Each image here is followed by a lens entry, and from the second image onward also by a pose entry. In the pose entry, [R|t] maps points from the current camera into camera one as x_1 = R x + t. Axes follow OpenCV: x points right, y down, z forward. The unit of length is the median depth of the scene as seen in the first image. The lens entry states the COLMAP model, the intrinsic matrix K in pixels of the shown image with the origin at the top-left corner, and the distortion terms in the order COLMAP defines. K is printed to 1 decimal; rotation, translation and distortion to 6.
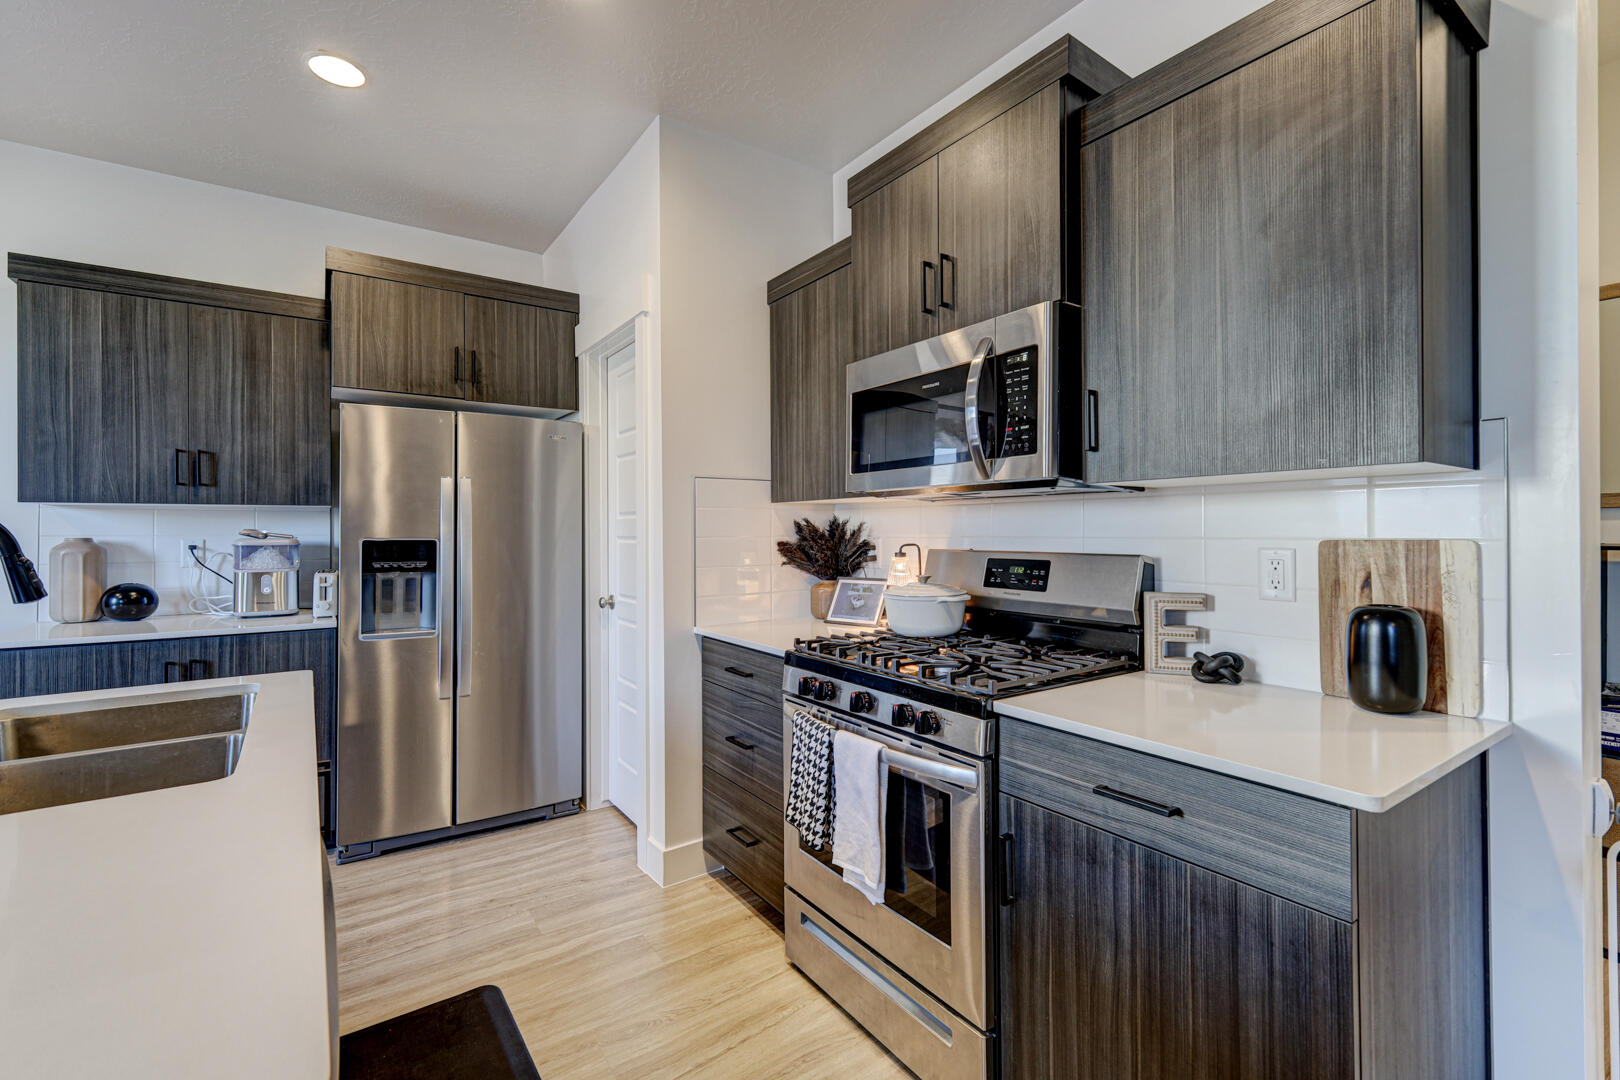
lens RADIAL K [[714.4, 0, 818.9], [0, 714.4, 535.5], [0, 0, 1]] dist [-0.002277, 0.000726]
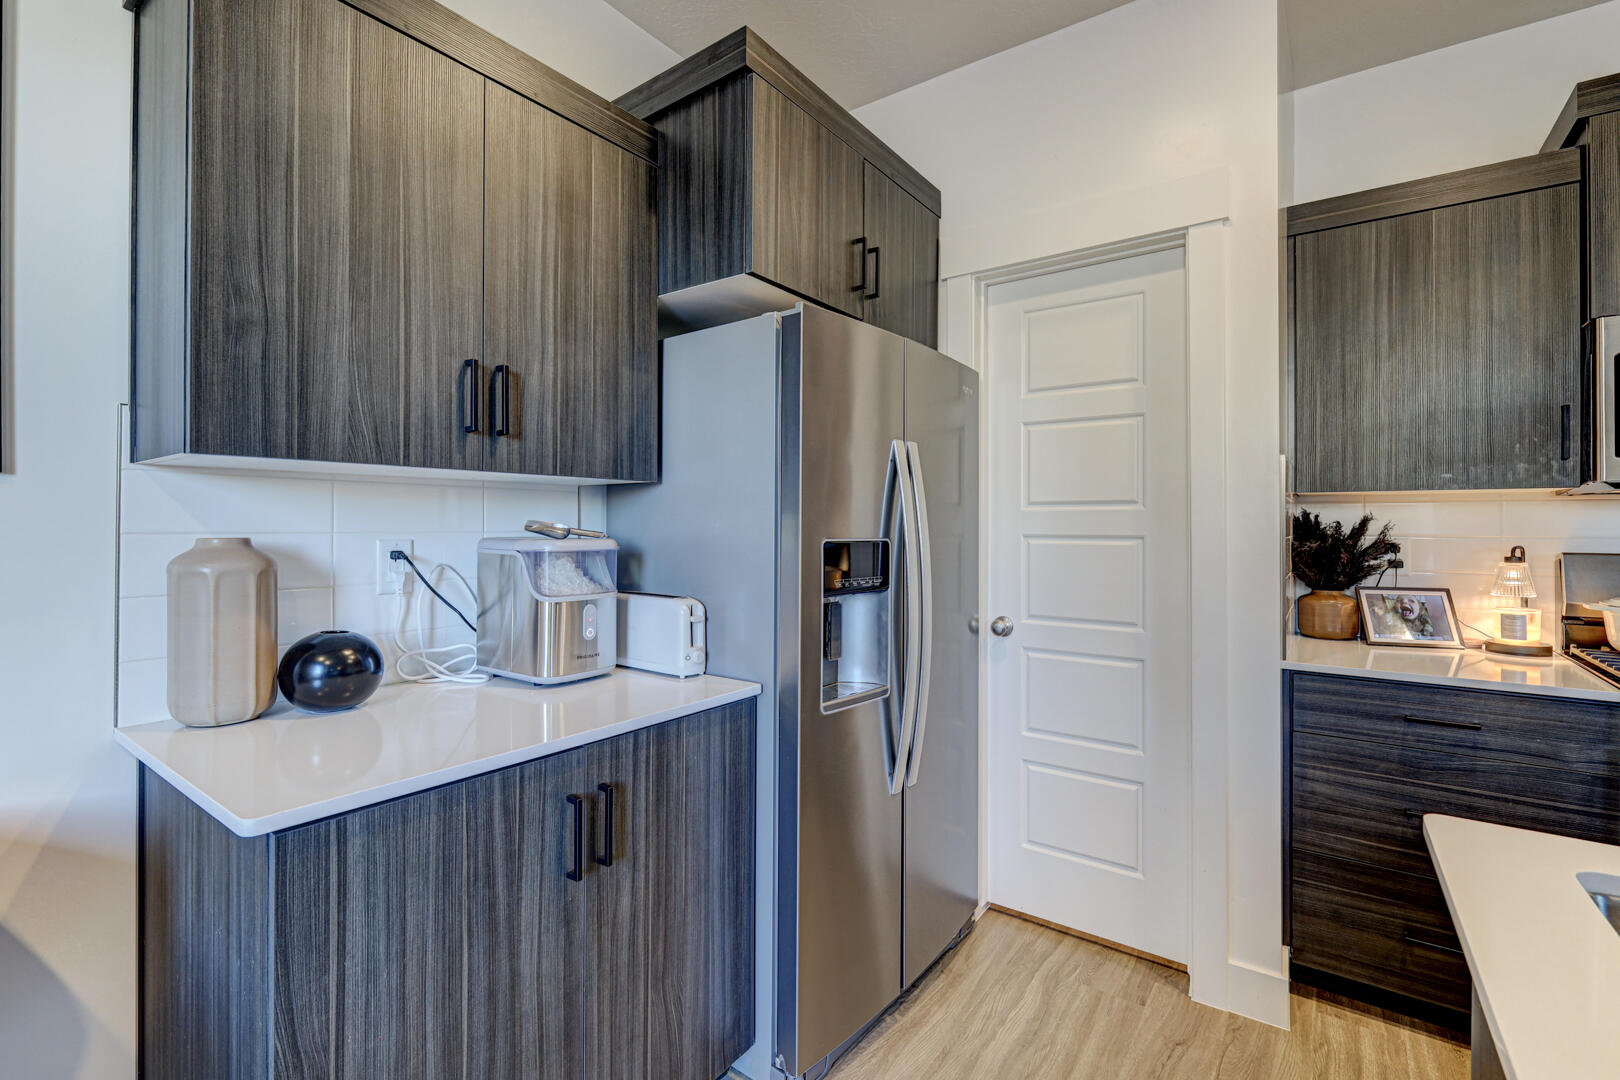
lens RADIAL K [[714.4, 0, 752.0], [0, 714.4, 529.7], [0, 0, 1]] dist [-0.002277, 0.000726]
pose [[0.950331, 0.003364, 0.311224, -0.852480], [-0.003176, 0.999994, -0.001111, -0.001896], [-0.311226, 0.000067, 0.950336, 0.453342]]
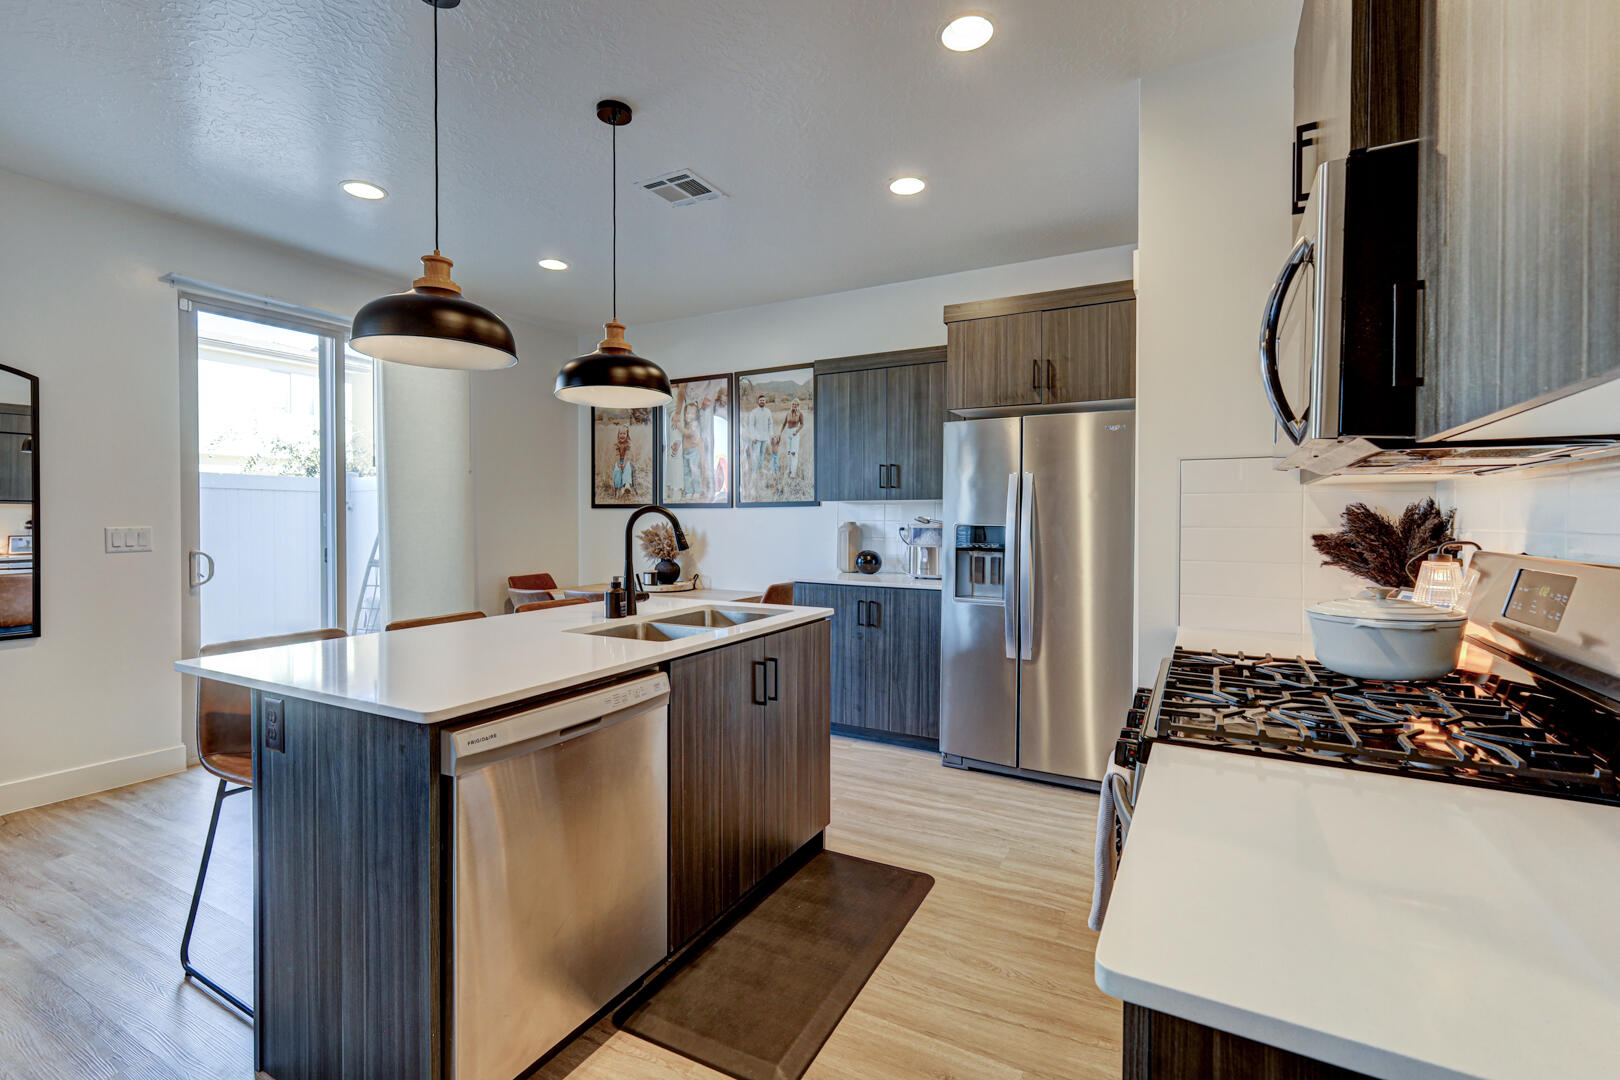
lens RADIAL K [[714.4, 0, 809.7], [0, 714.4, 534.3], [0, 0, 1]] dist [-0.002277, 0.000726]
pose [[0.442890, 0.023934, -0.896257, 0.409692], [-0.009851, 0.999713, 0.021829, -0.002980], [0.896522, -0.000839, 0.442999, 0.175088]]
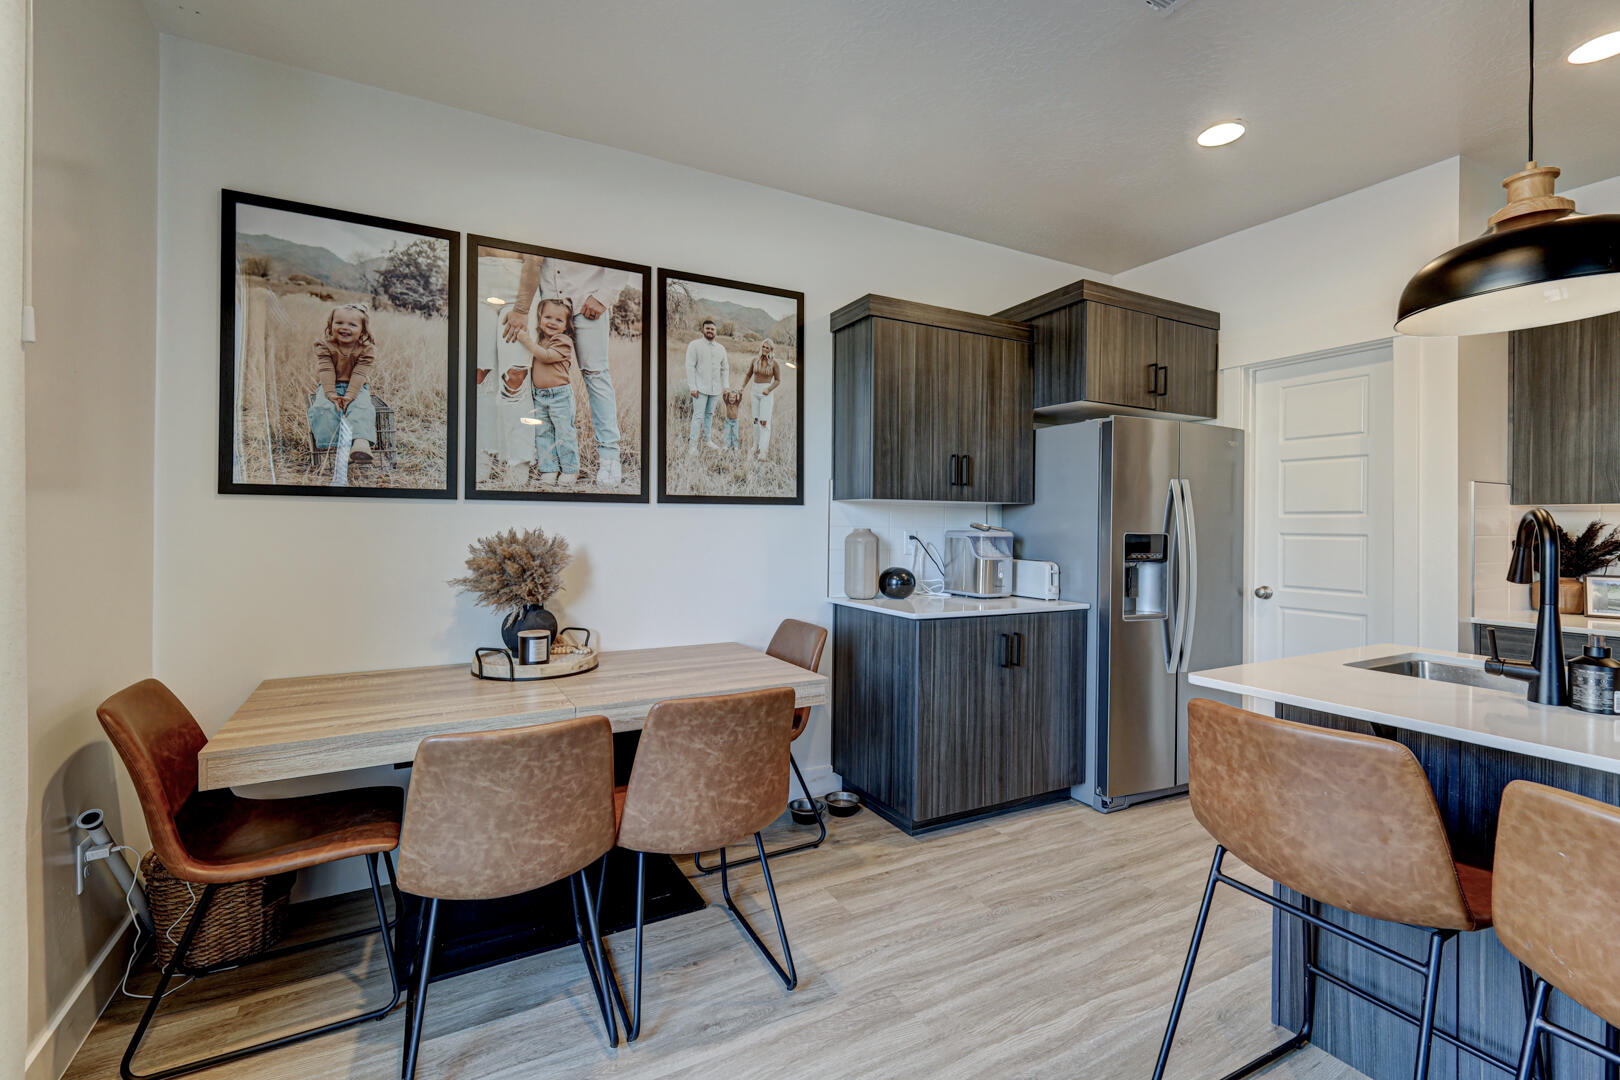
lens RADIAL K [[714.4, 0, 753.6], [0, 714.4, 522.7], [0, 0, 1]] dist [-0.002277, 0.000726]
pose [[0.992457, 0.011904, -0.122013, -1.065434], [-0.012915, 0.999888, -0.007496, 0.005022], [0.121910, 0.009015, 0.992500, -0.212557]]
